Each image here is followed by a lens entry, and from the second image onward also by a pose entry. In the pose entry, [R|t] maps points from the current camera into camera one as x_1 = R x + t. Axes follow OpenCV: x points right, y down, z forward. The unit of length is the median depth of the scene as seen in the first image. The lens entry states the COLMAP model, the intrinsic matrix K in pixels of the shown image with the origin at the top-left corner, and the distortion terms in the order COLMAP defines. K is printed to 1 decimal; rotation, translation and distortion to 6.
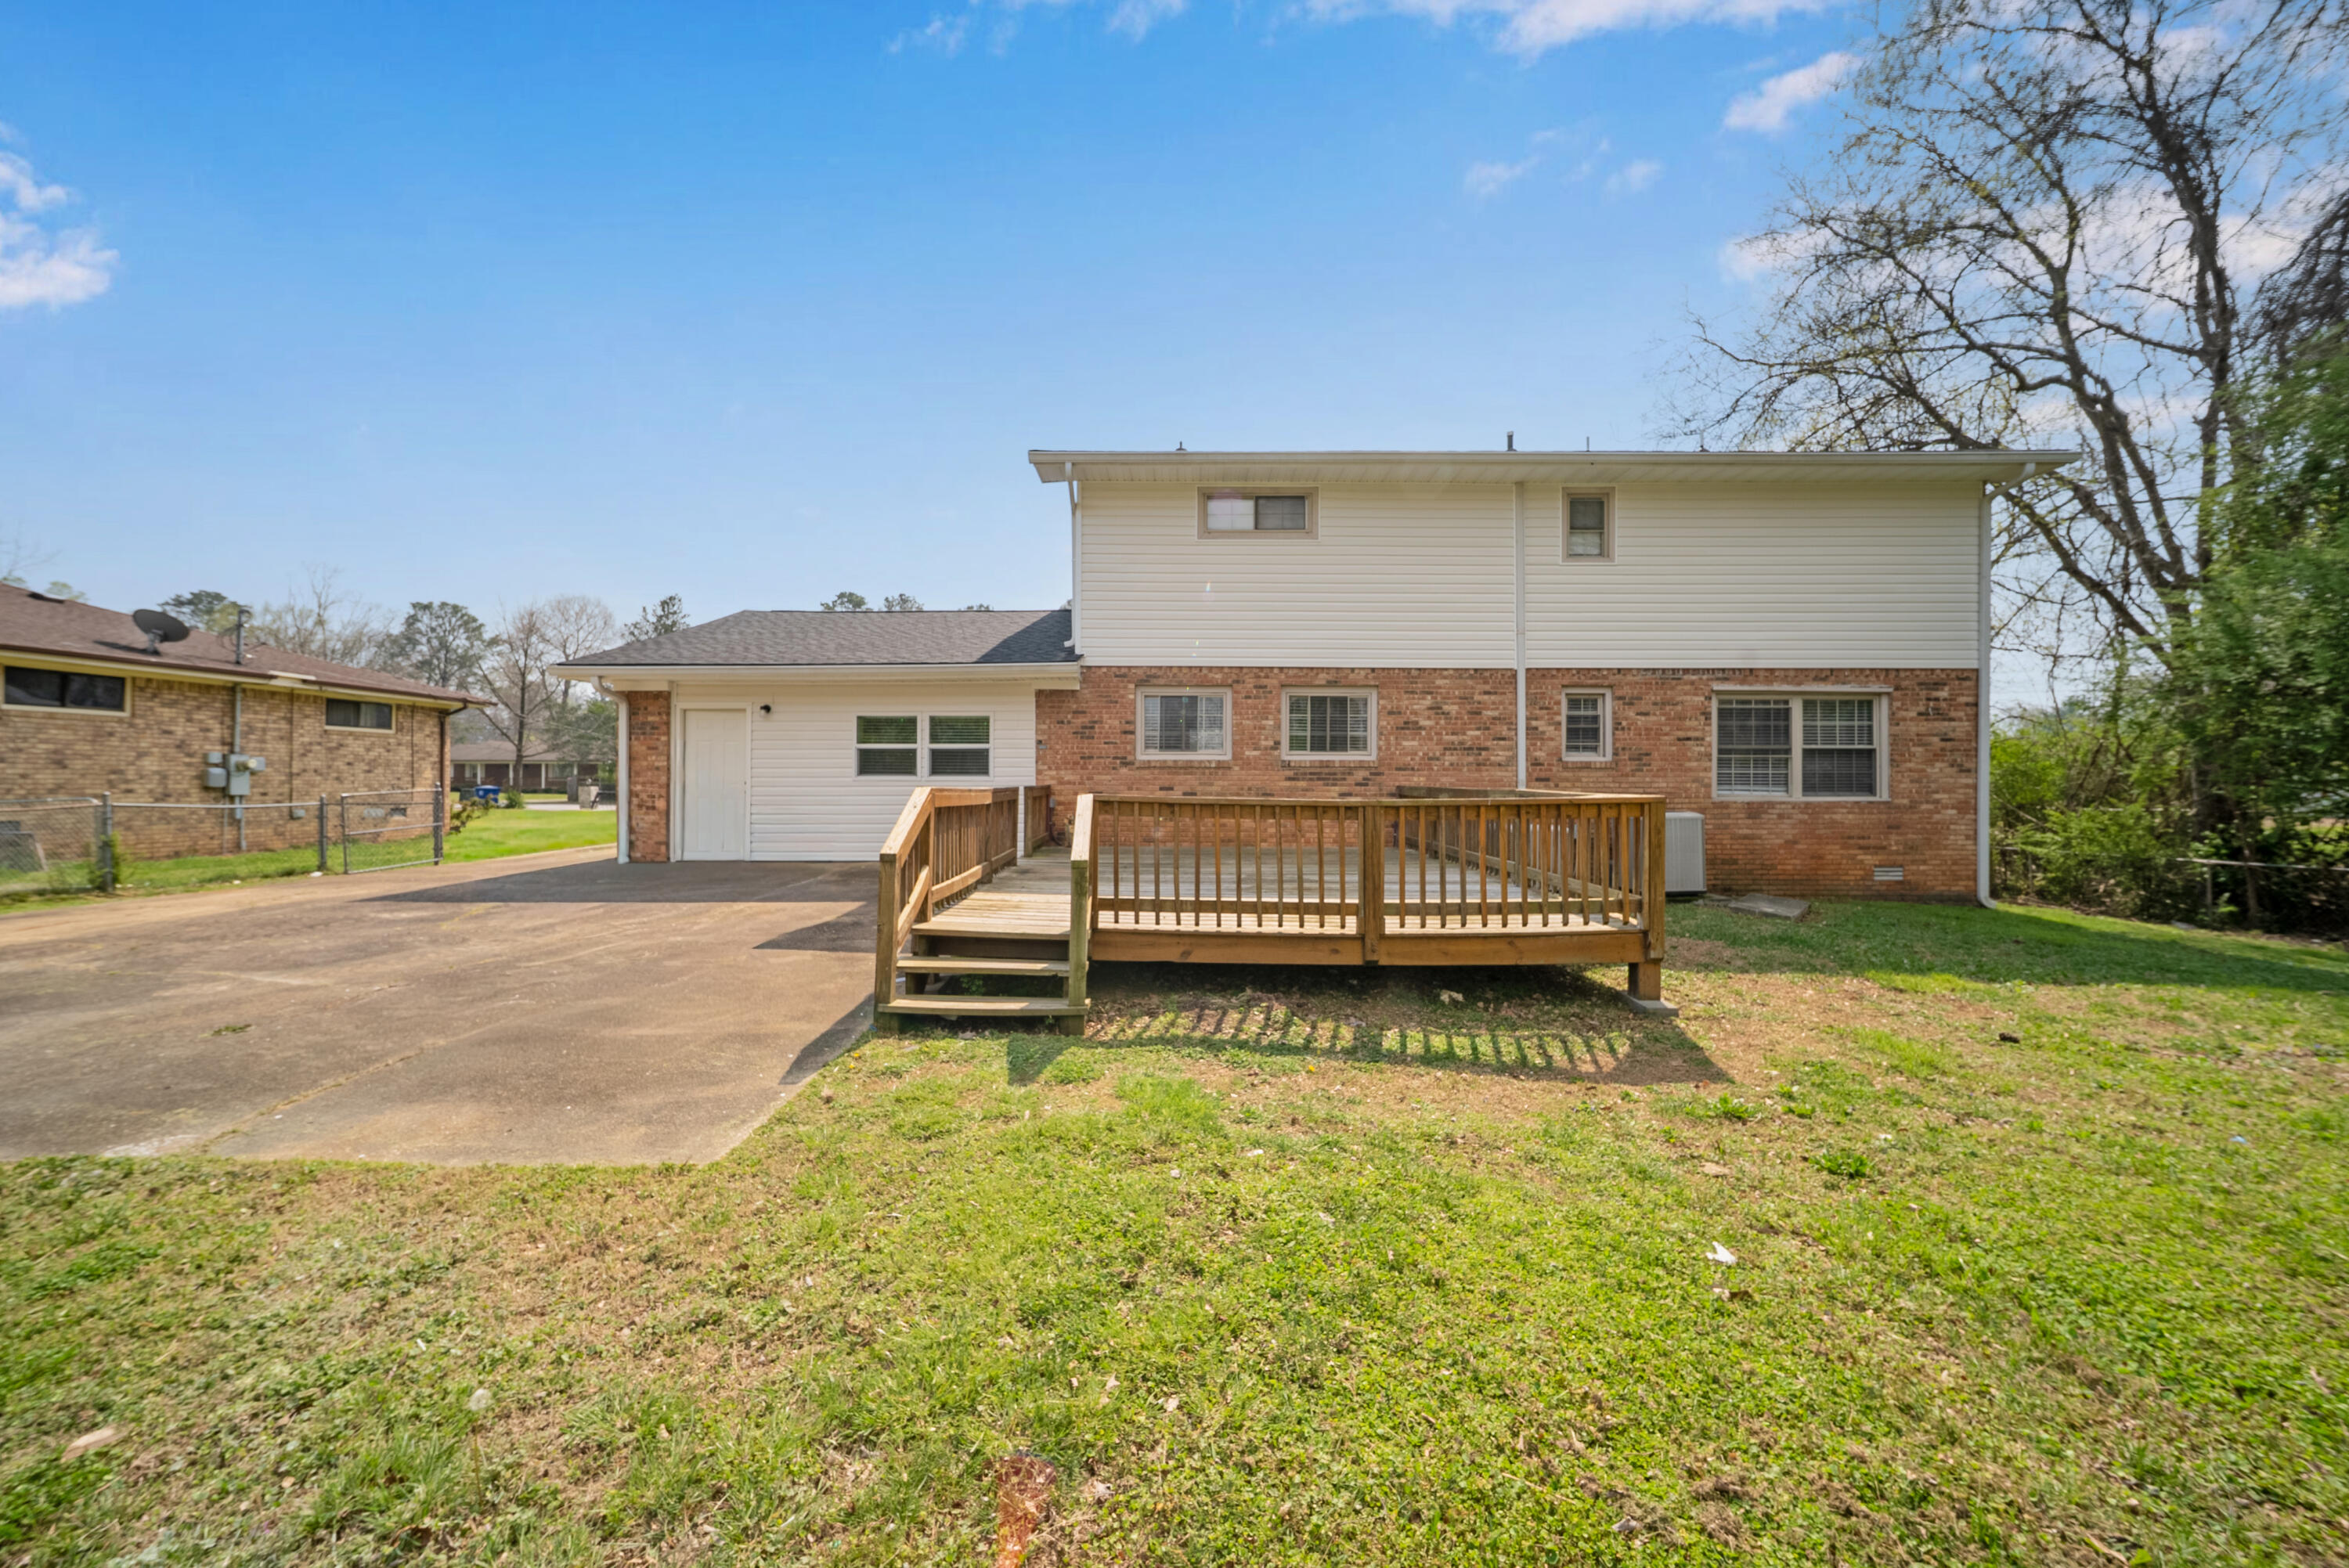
lens RADIAL K [[864.7, 0, 1161.3], [0, 864.7, 783.9], [0, 0, 1]] dist [-0.002714, -0.000512]
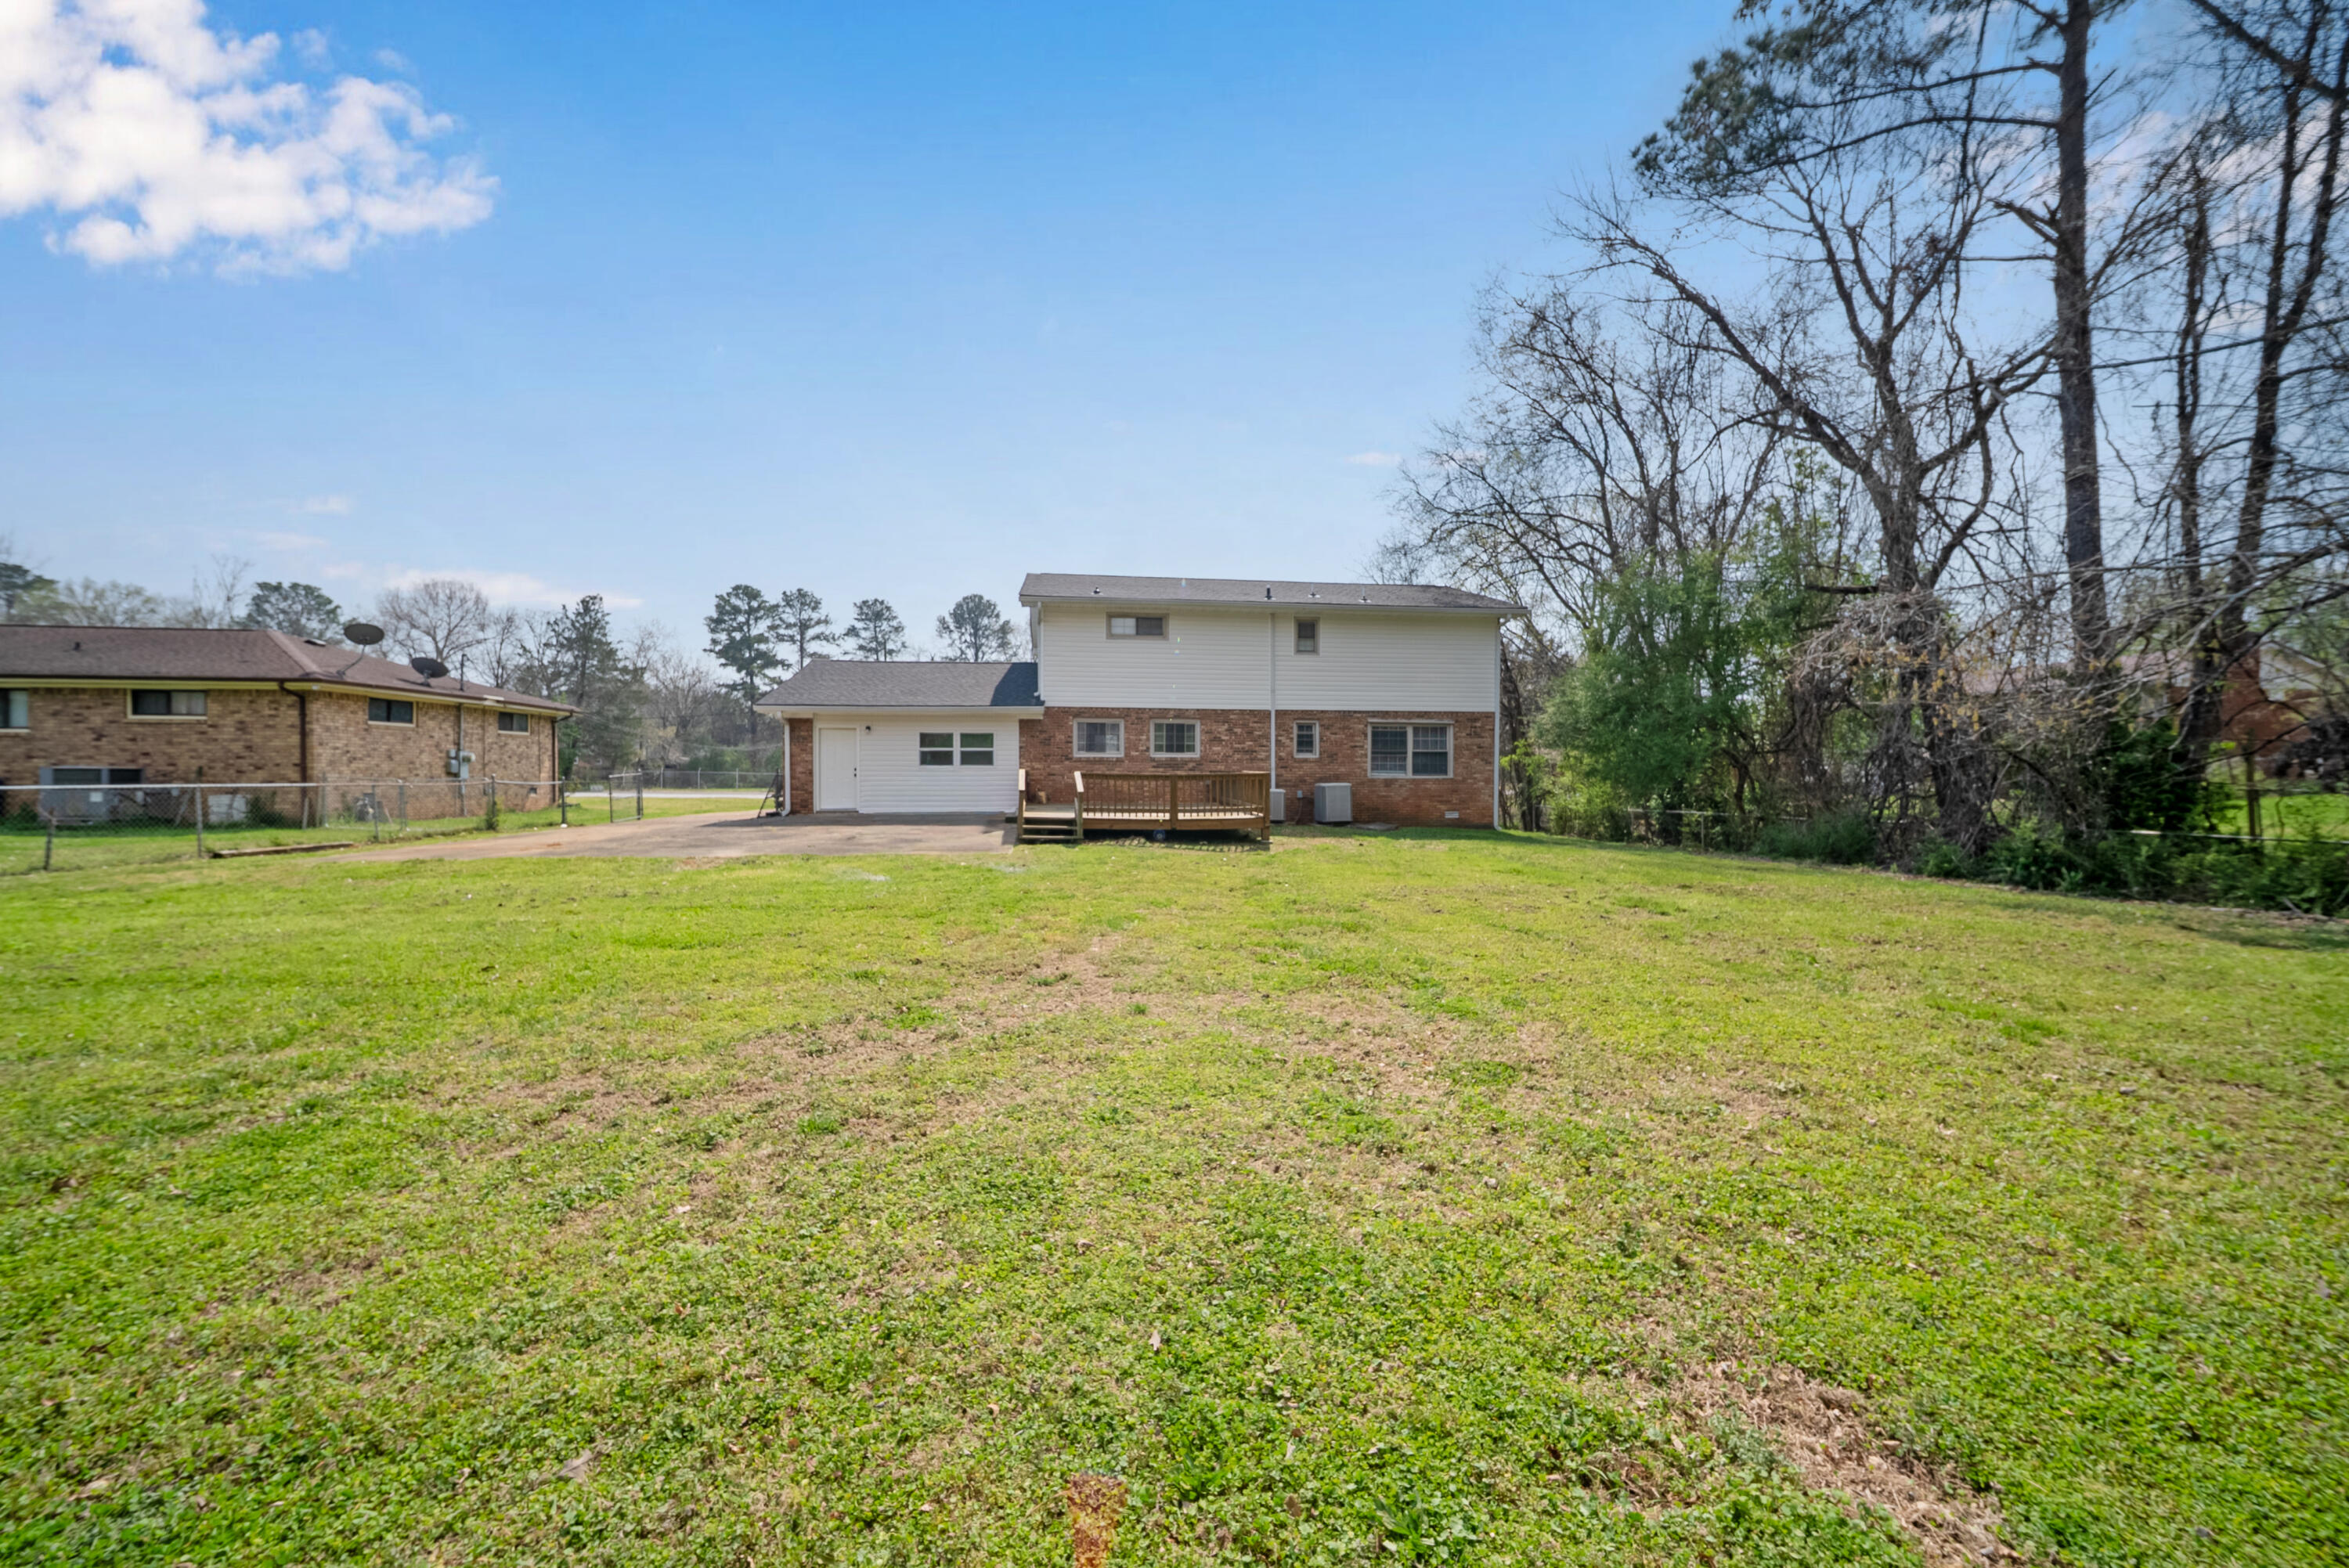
lens RADIAL K [[864.7, 0, 1175.8], [0, 864.7, 782.0], [0, 0, 1]] dist [-0.002714, -0.000512]
pose [[0.989135, -0.002684, 0.146989, -0.084797], [0.001134, 0.999943, 0.010628, 0.006994], [-0.147009, -0.010345, 0.989081, -0.885199]]
